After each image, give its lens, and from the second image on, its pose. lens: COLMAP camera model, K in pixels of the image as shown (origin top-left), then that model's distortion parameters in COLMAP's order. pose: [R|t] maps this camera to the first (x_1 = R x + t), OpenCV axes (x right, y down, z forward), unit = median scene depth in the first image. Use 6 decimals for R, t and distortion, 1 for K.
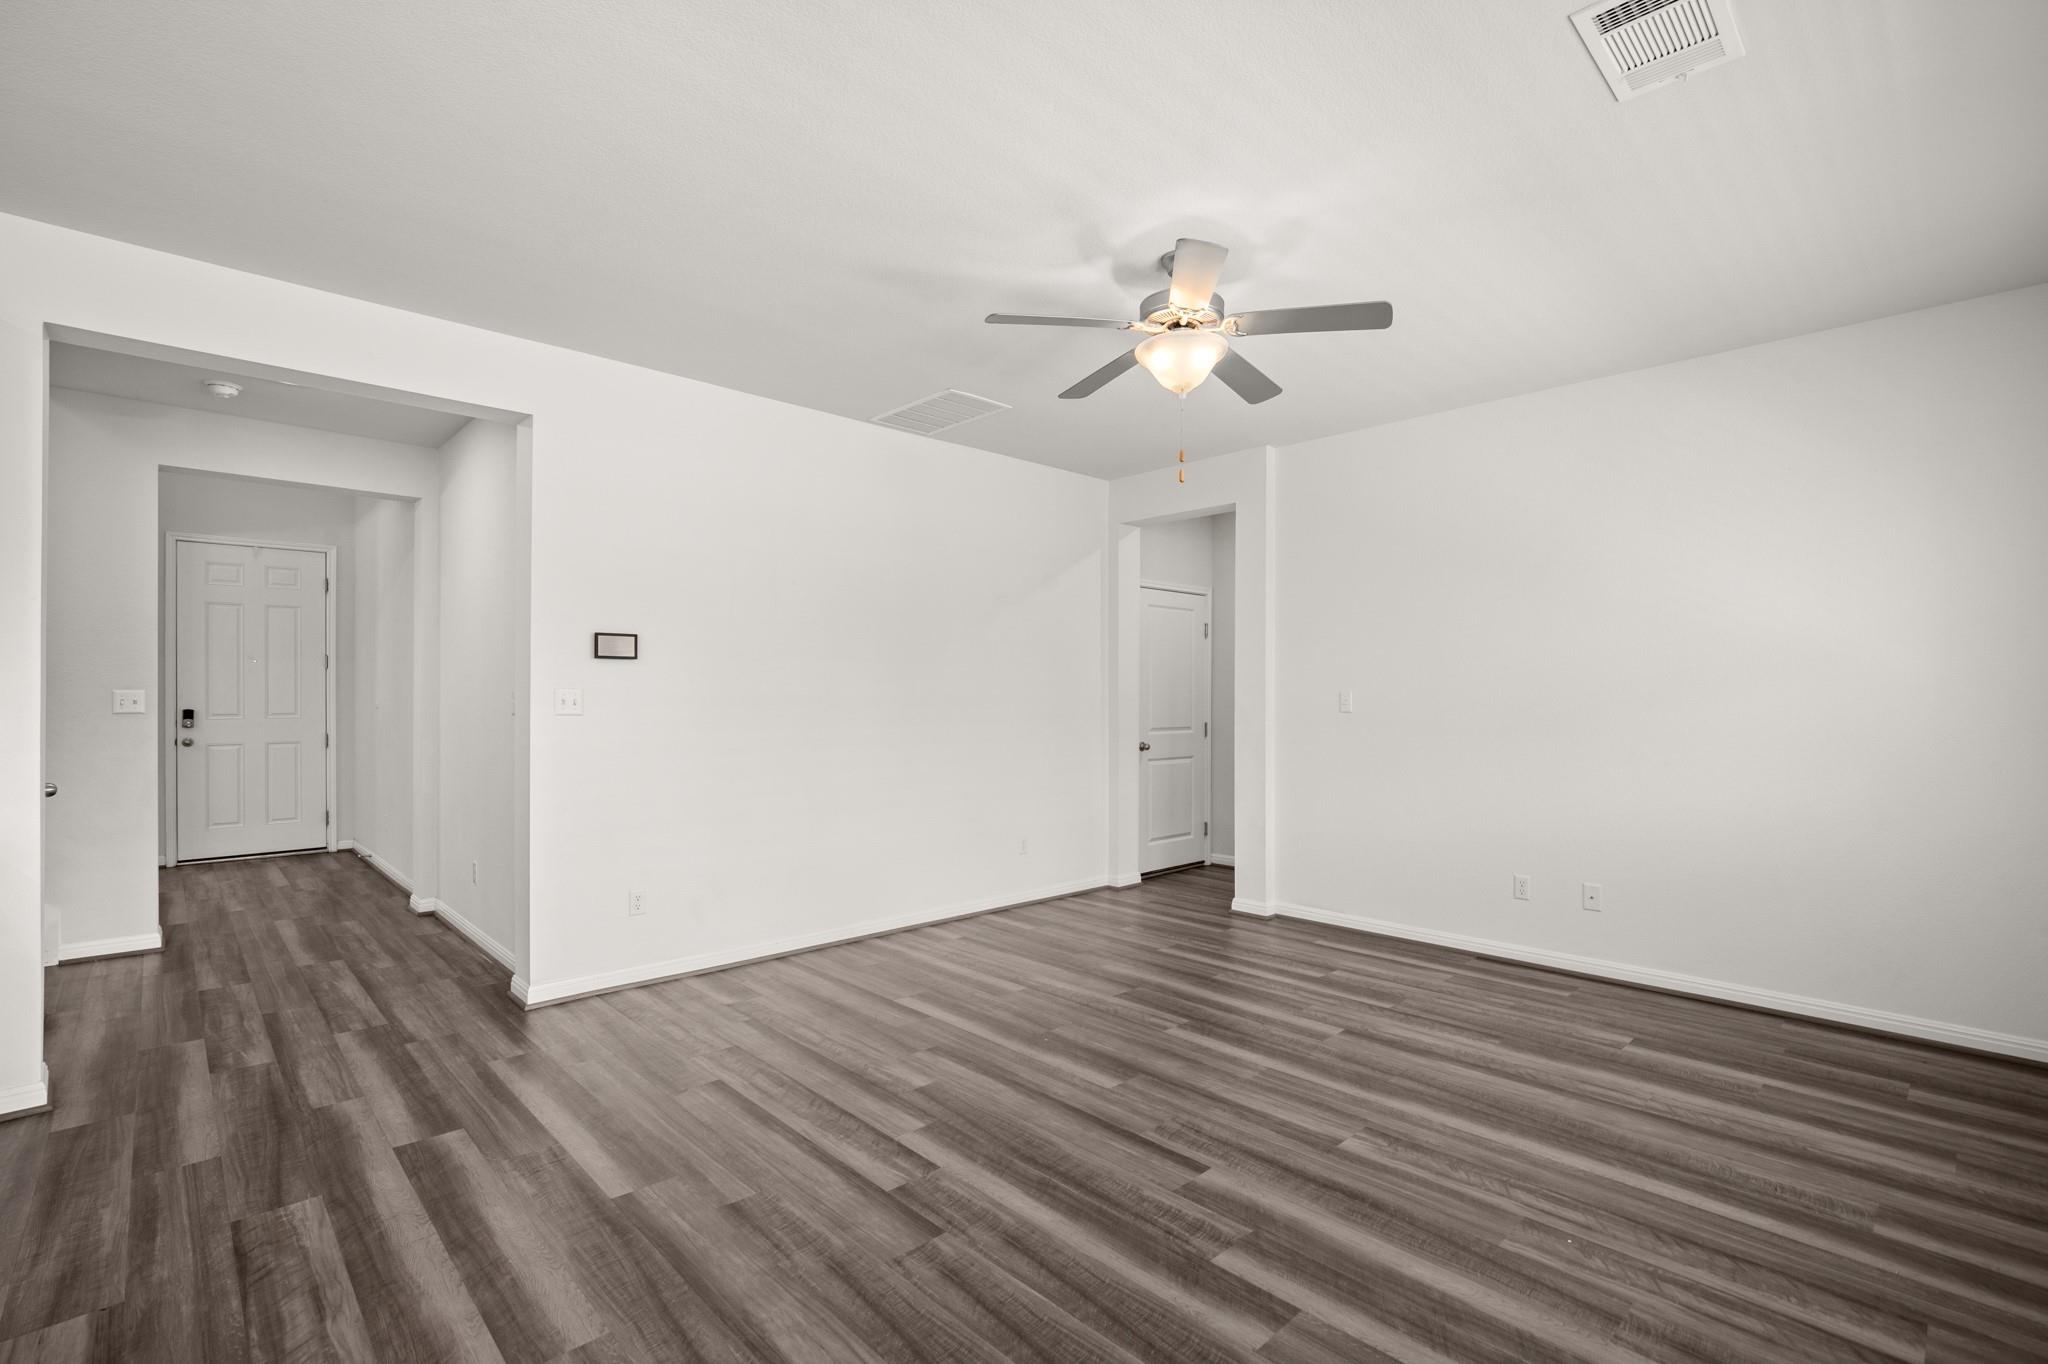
lens RADIAL K [[929.8, 0, 1037.9], [0, 929.8, 692.3], [0, 0, 1]] dist [-0.022076, 0.000239]
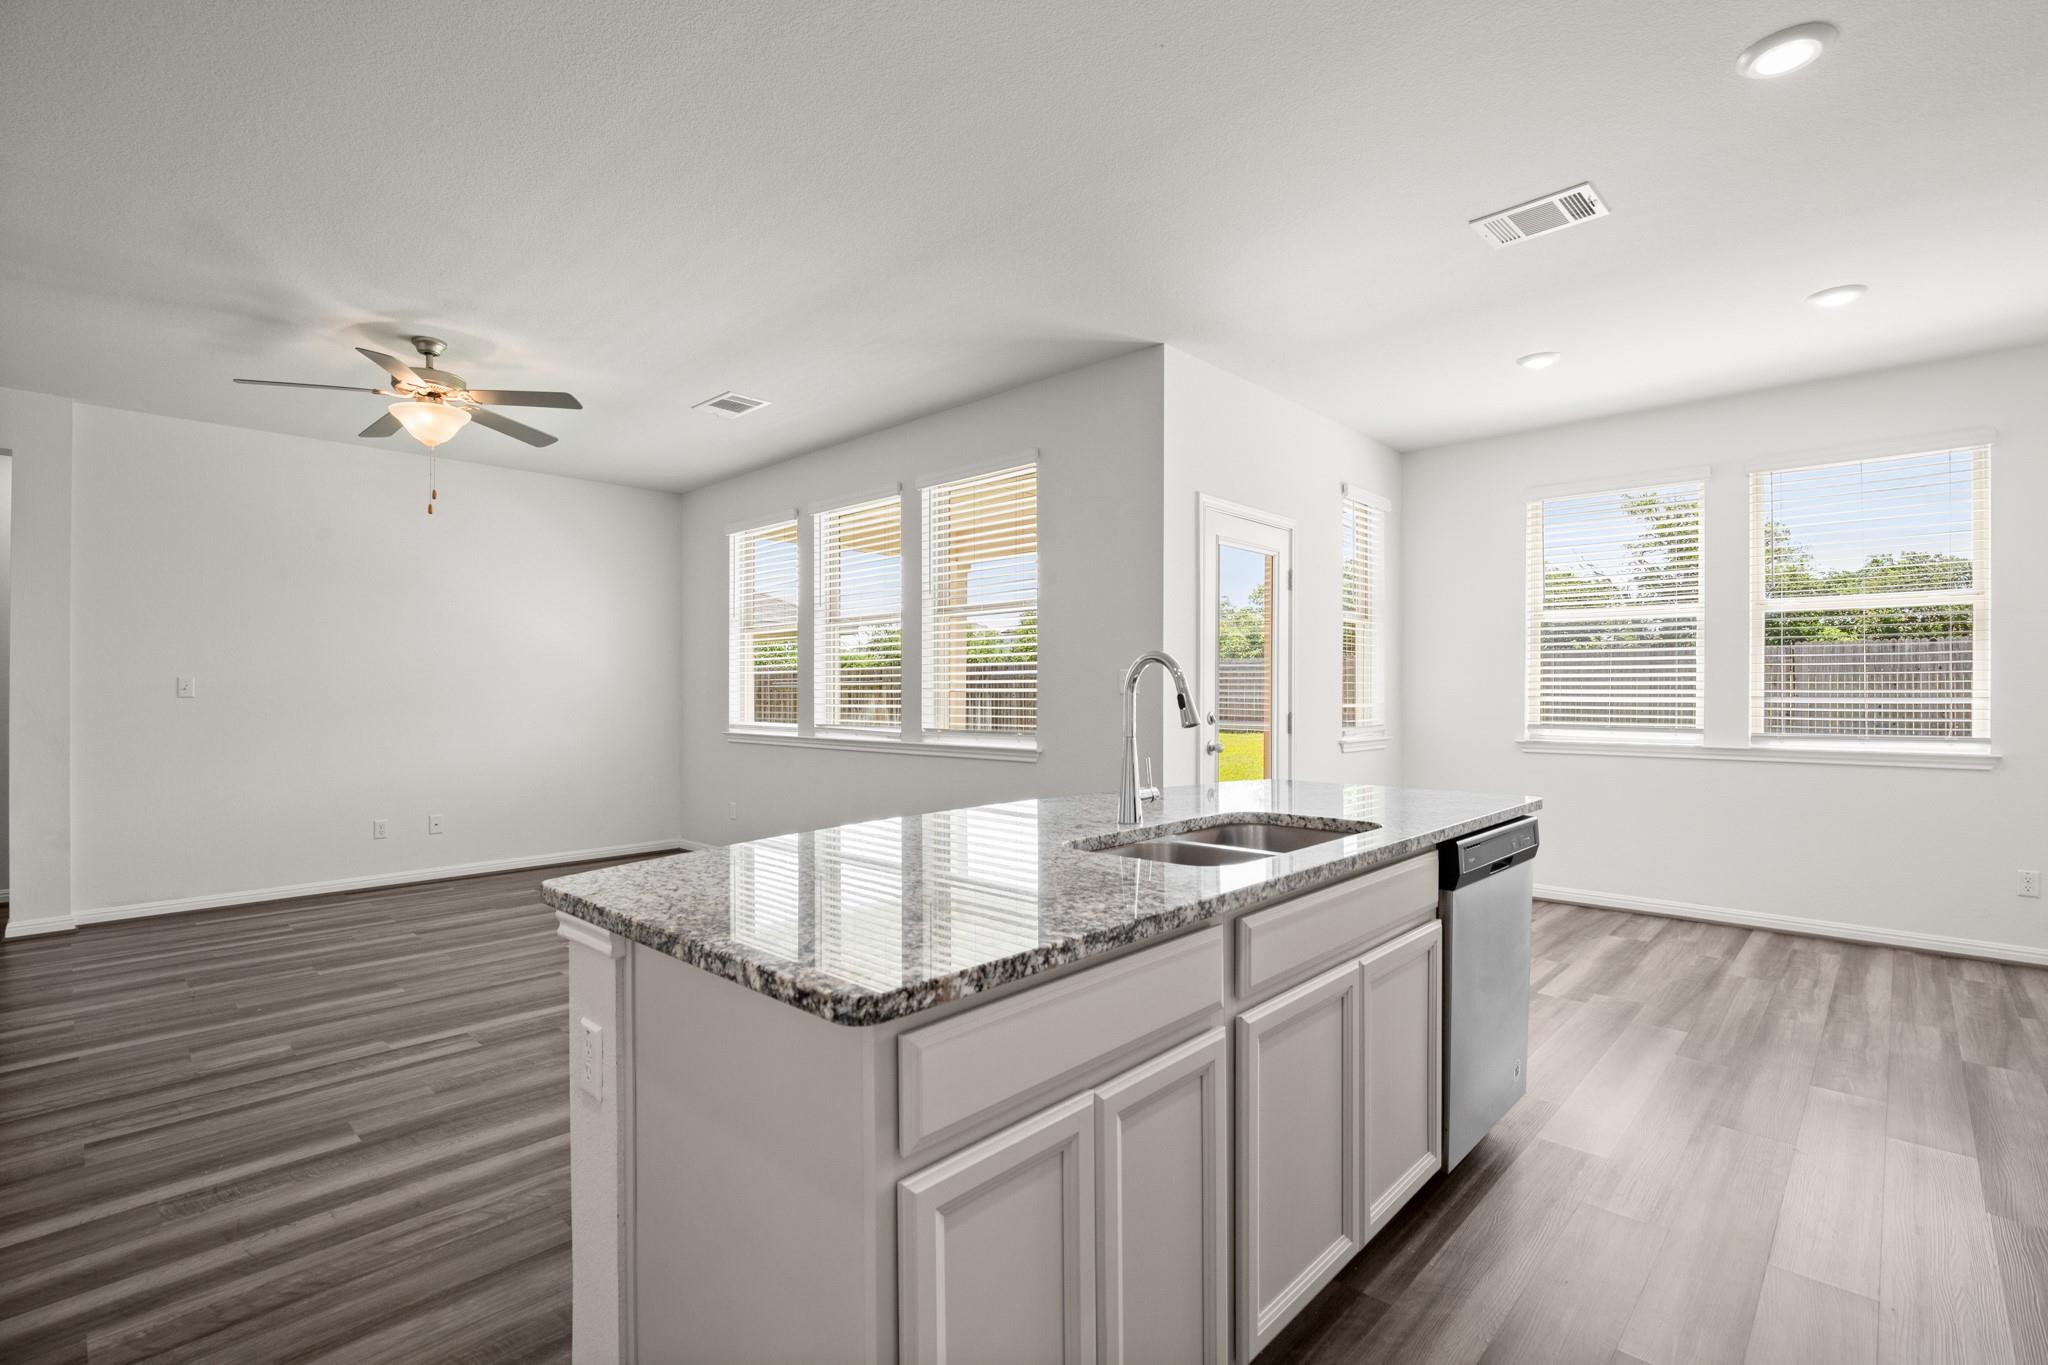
lens RADIAL K [[929.8, 0, 1037.9], [0, 929.8, 692.8], [0, 0, 1]] dist [-0.022076, 0.000239]
pose [[-0.048696, -0.003867, 0.998806, -1.192875], [0.000465, 0.999992, 0.003894, 0.021444], [-0.998814, 0.000654, -0.048694, 0.208067]]
